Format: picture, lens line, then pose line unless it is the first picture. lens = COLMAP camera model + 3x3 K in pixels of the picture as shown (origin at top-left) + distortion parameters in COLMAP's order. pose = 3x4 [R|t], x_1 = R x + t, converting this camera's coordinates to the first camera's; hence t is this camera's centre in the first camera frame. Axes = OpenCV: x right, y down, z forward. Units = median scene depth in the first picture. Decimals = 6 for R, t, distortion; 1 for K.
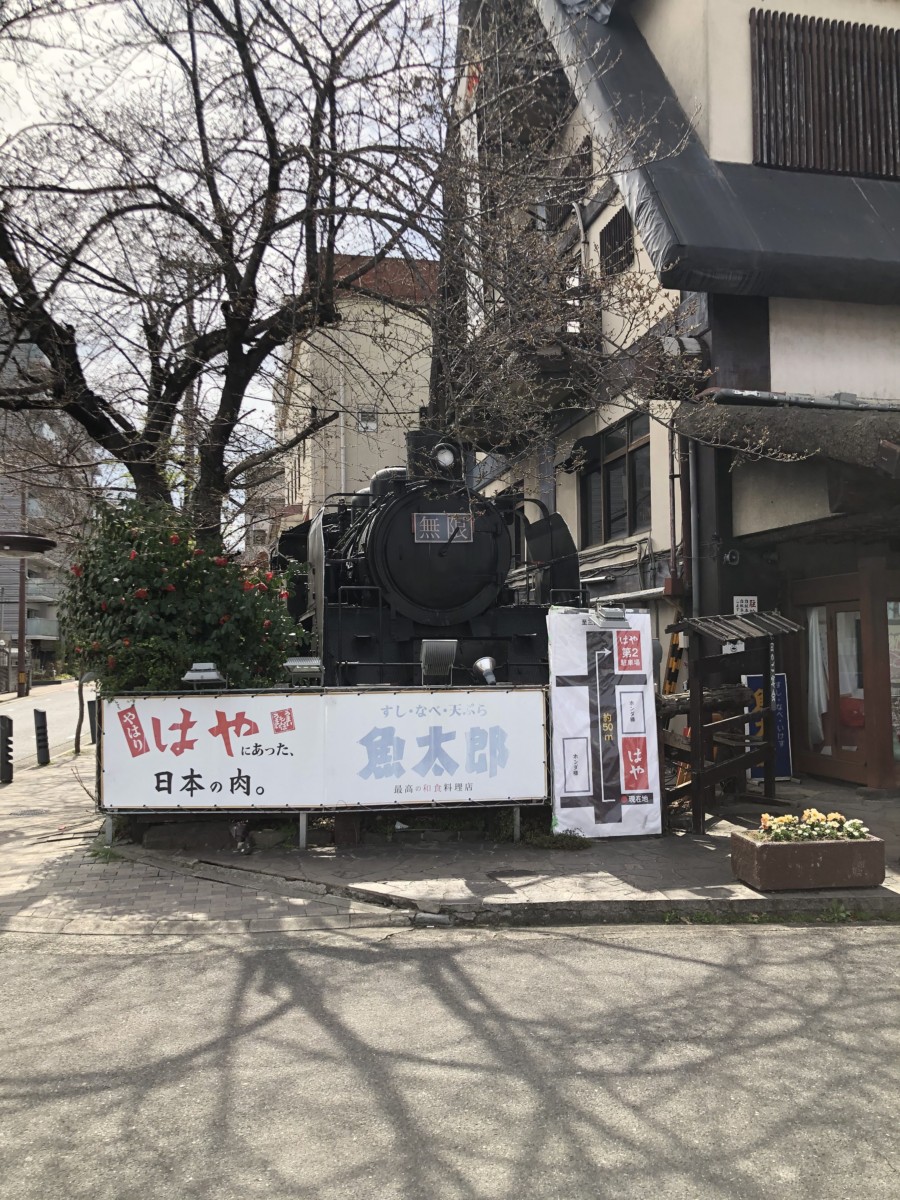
lens RADIAL K [[1018.4, 0, 450.0], [0, 1018.4, 600.0], [0, 0, 1]] dist [0.025080, -0.003320]
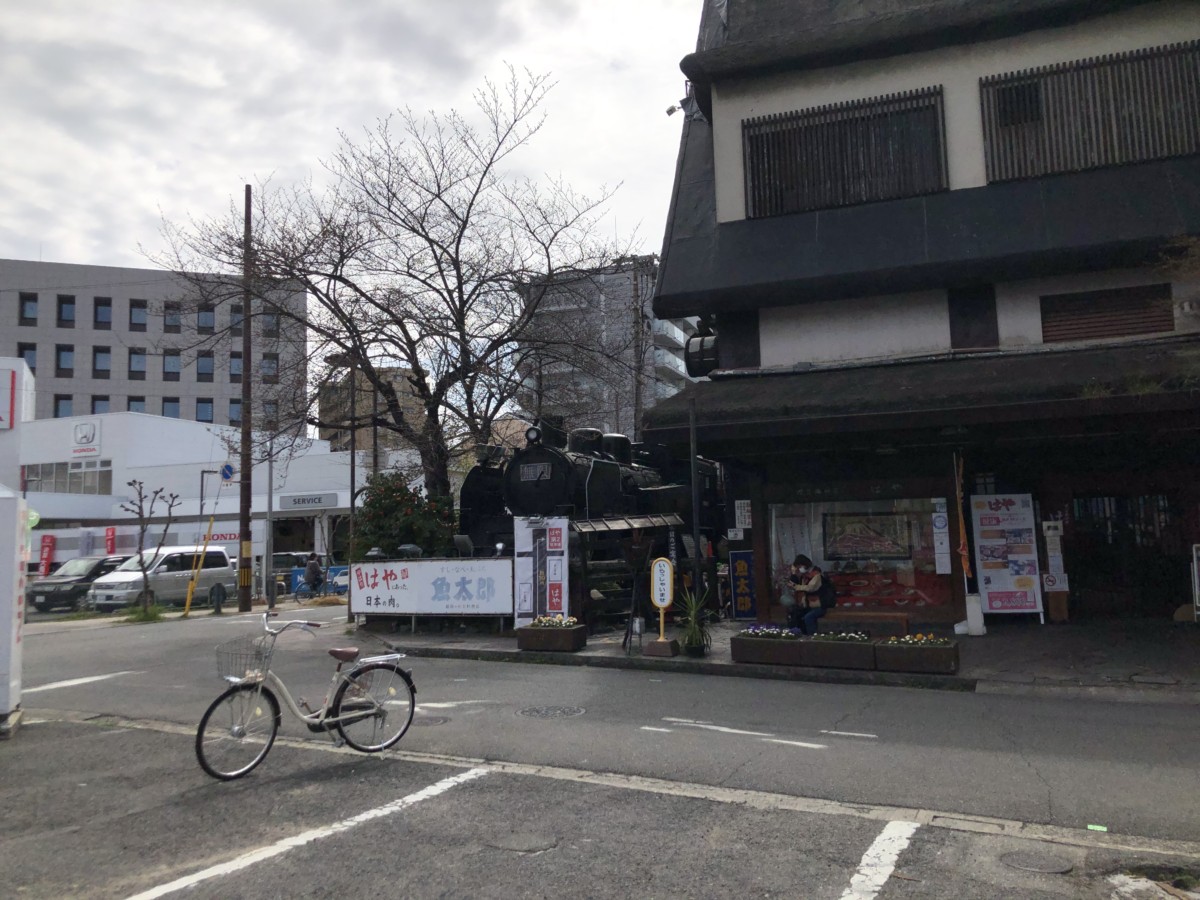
lens RADIAL K [[1018.4, 0, 600.0], [0, 1018.4, 450.0], [0, 0, 1]] dist [0.025080, -0.003320]
pose [[0.832726, -0.065062, -0.549850, 1.357664], [0.045604, 0.997757, -0.048995, -0.019367], [0.551804, 0.015724, 0.833825, -0.576970]]
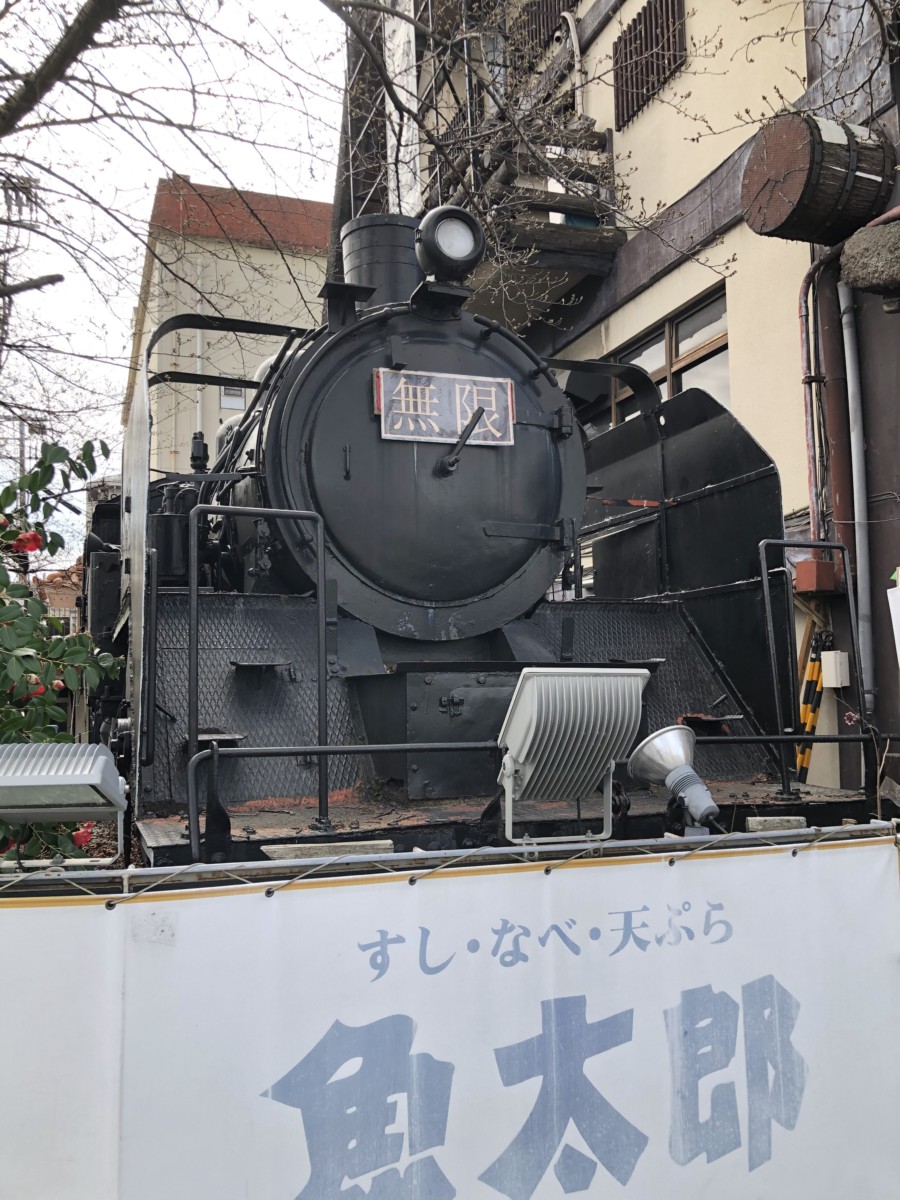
lens RADIAL K [[1012.5, 0, 450.0], [0, 1012.5, 600.0], [0, 0, 1]] dist [-0.011044, -0.002831]
pose [[0.990141, 0.006289, 0.139935, -0.078929], [-0.000755, 0.999217, -0.039567, 0.031148], [-0.140074, 0.039071, 0.989370, 0.729113]]
